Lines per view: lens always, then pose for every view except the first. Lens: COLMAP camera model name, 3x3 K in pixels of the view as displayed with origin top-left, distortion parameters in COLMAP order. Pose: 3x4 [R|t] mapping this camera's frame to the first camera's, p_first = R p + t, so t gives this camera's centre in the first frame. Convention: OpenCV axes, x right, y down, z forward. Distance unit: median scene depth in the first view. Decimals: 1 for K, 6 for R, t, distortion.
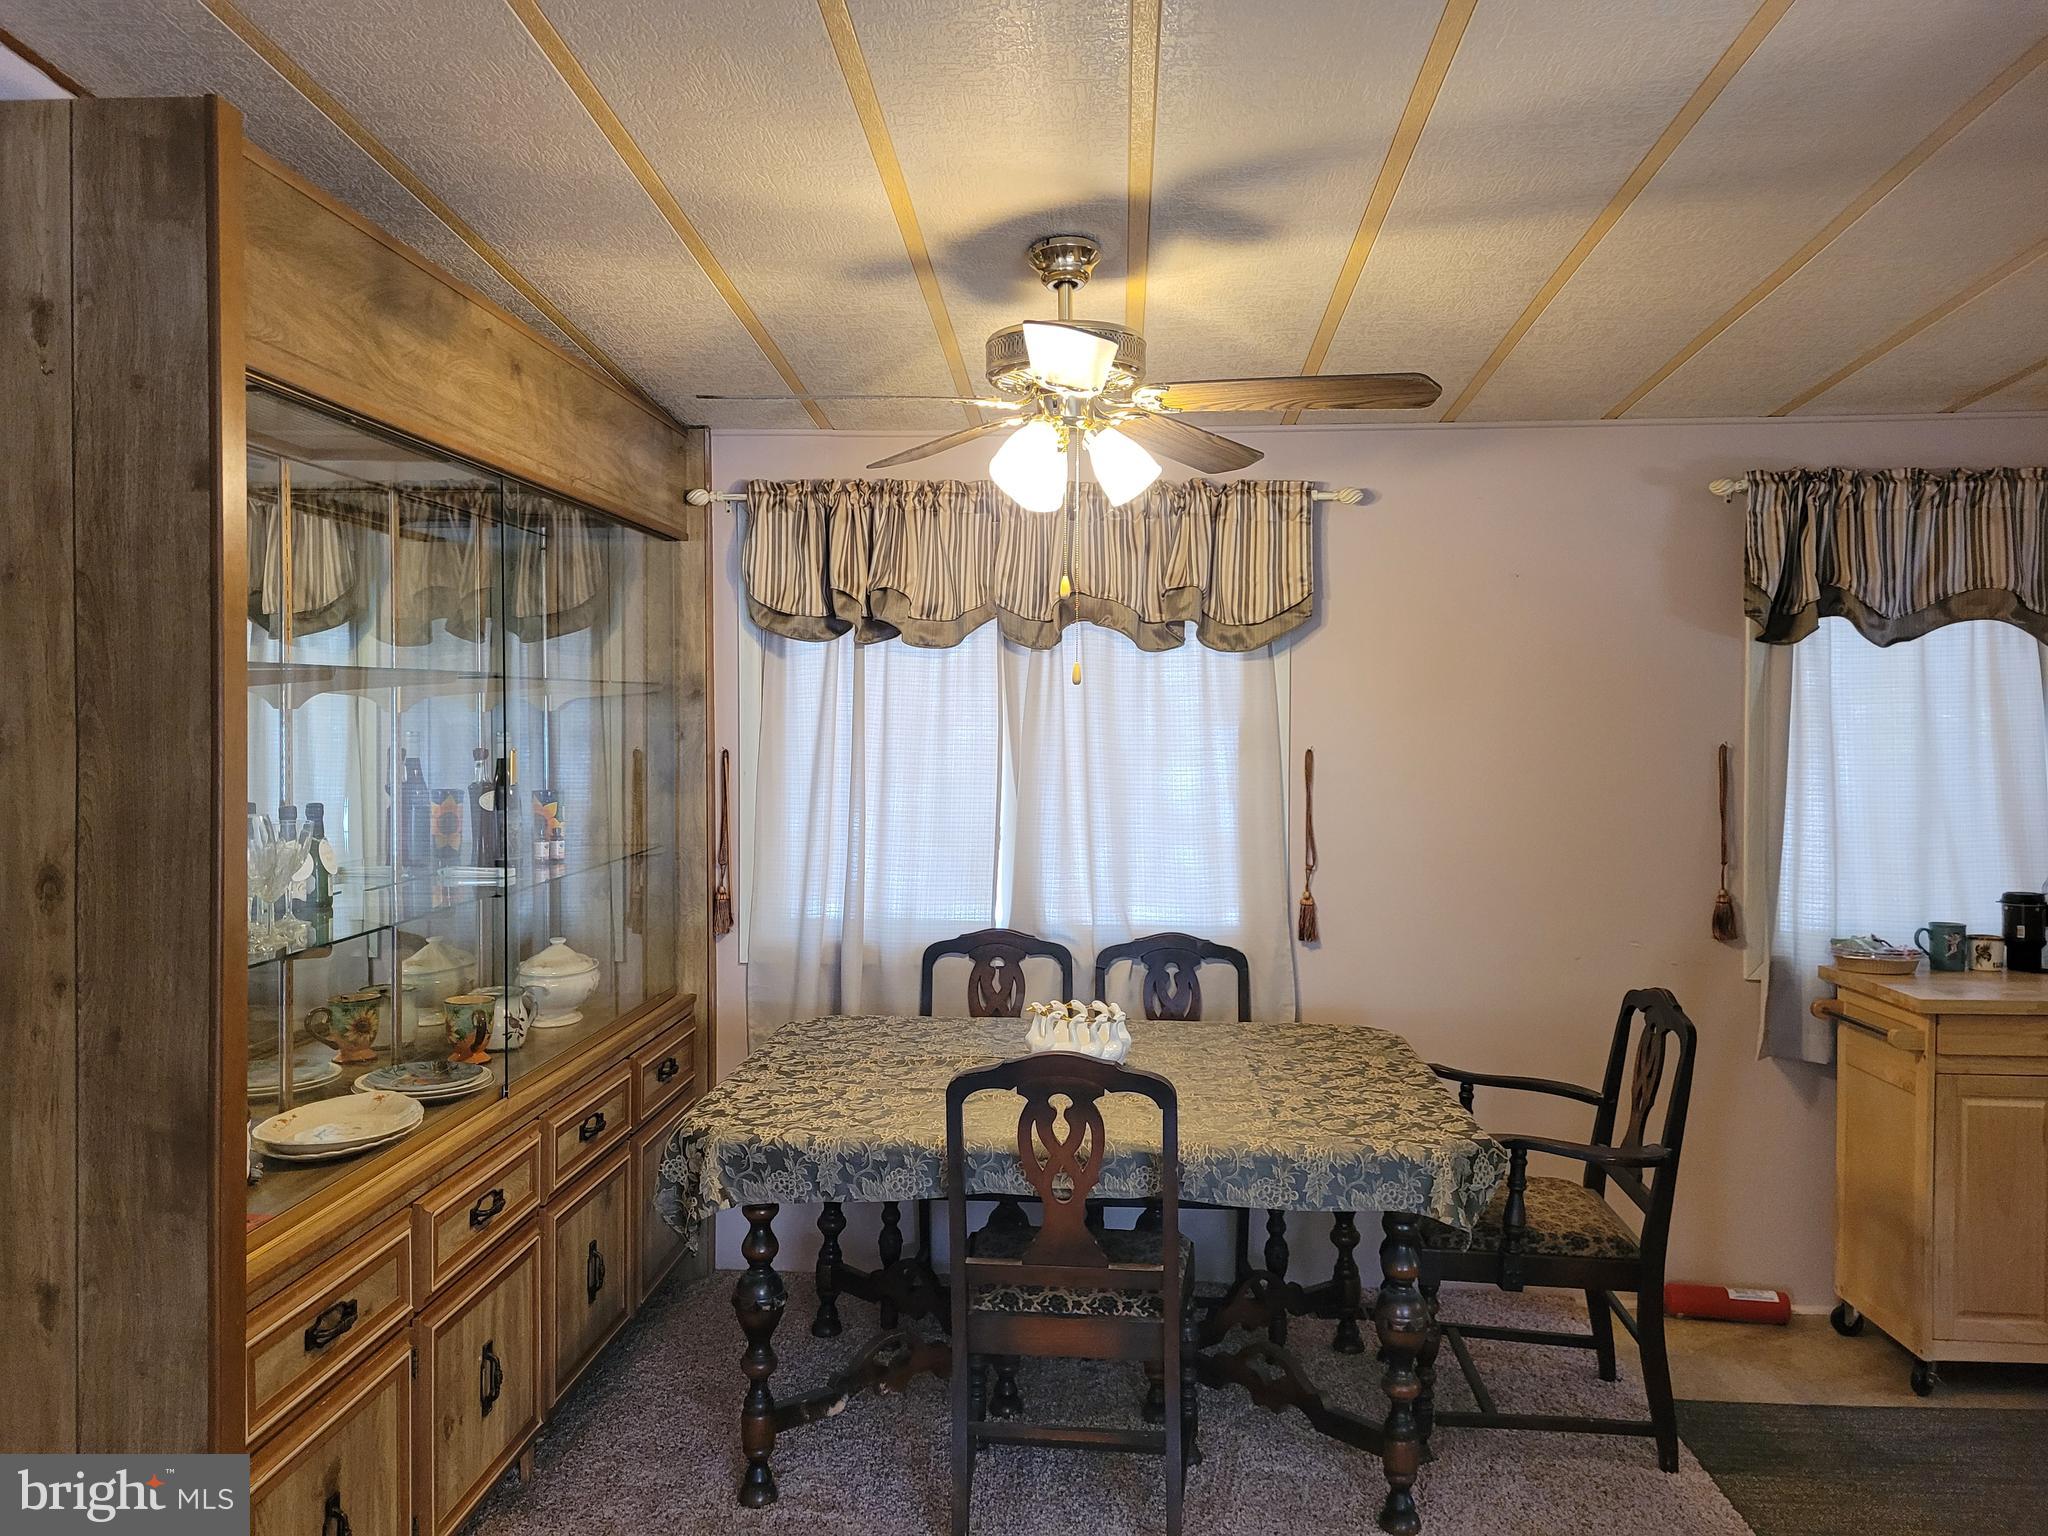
lens RADIAL K [[1541.5, 0, 1030.5], [0, 1541.5, 737.7], [0, 0, 1]] dist [0.012819, 0.003483]
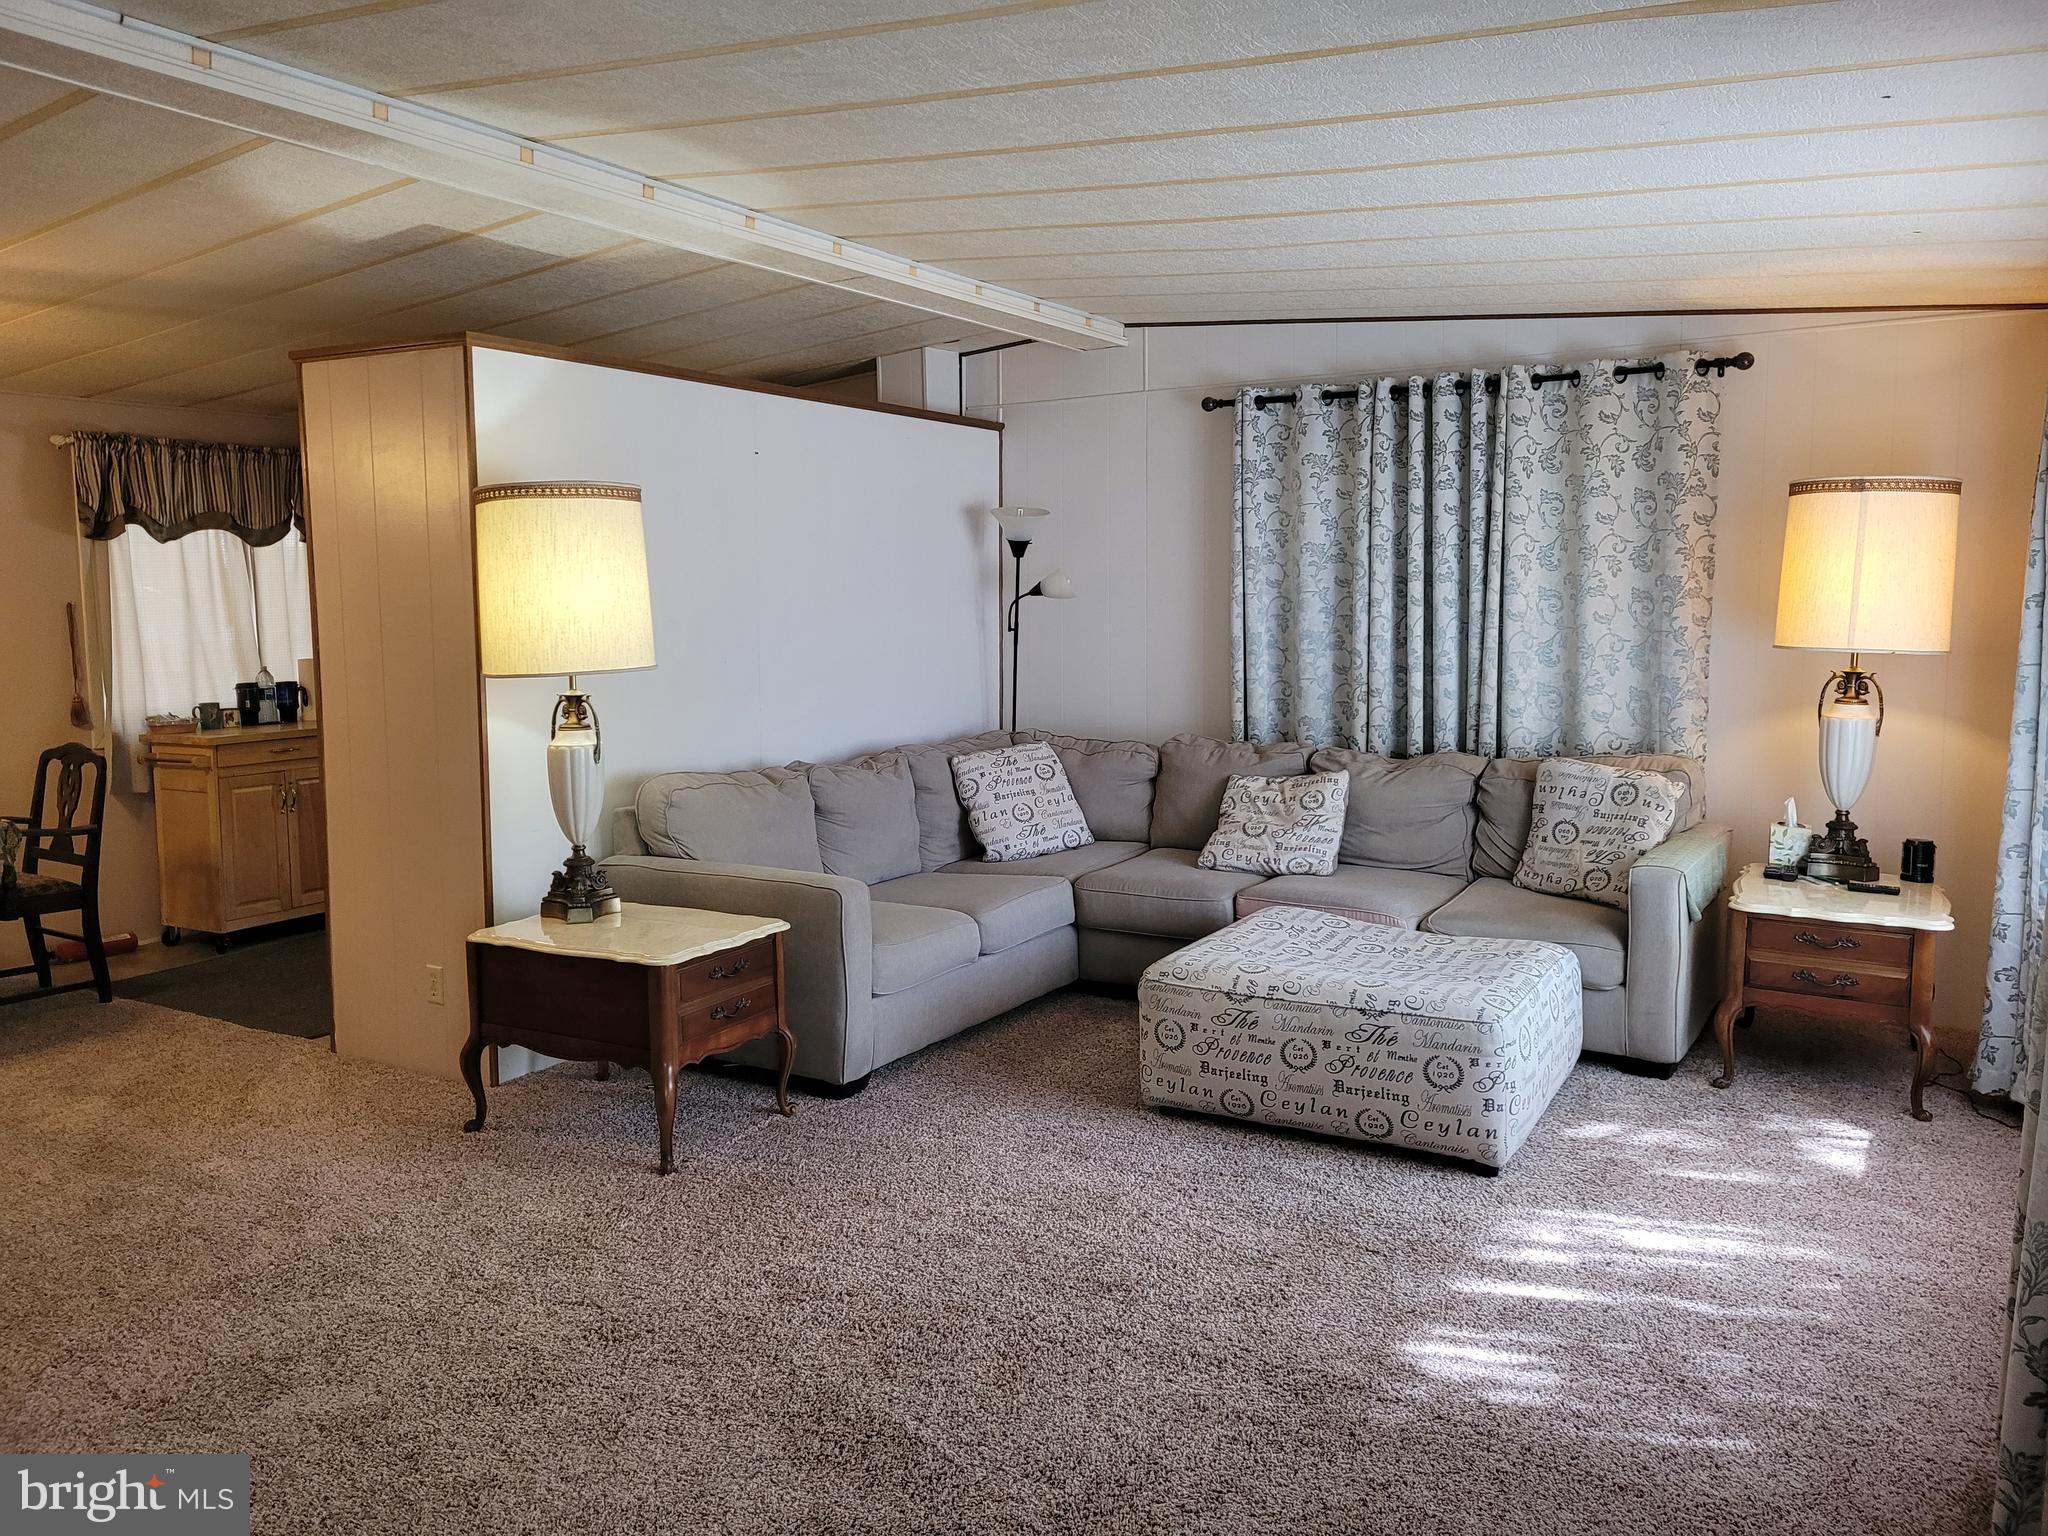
lens RADIAL K [[1541.5, 0, 1030.5], [0, 1541.5, 737.7], [0, 0, 1]] dist [0.012819, 0.003483]
pose [[0.444536, -0.089406, 0.891288, -0.559950], [0.025290, 0.995863, 0.087282, 0.029565], [-0.895404, -0.016259, 0.444958, -0.613861]]
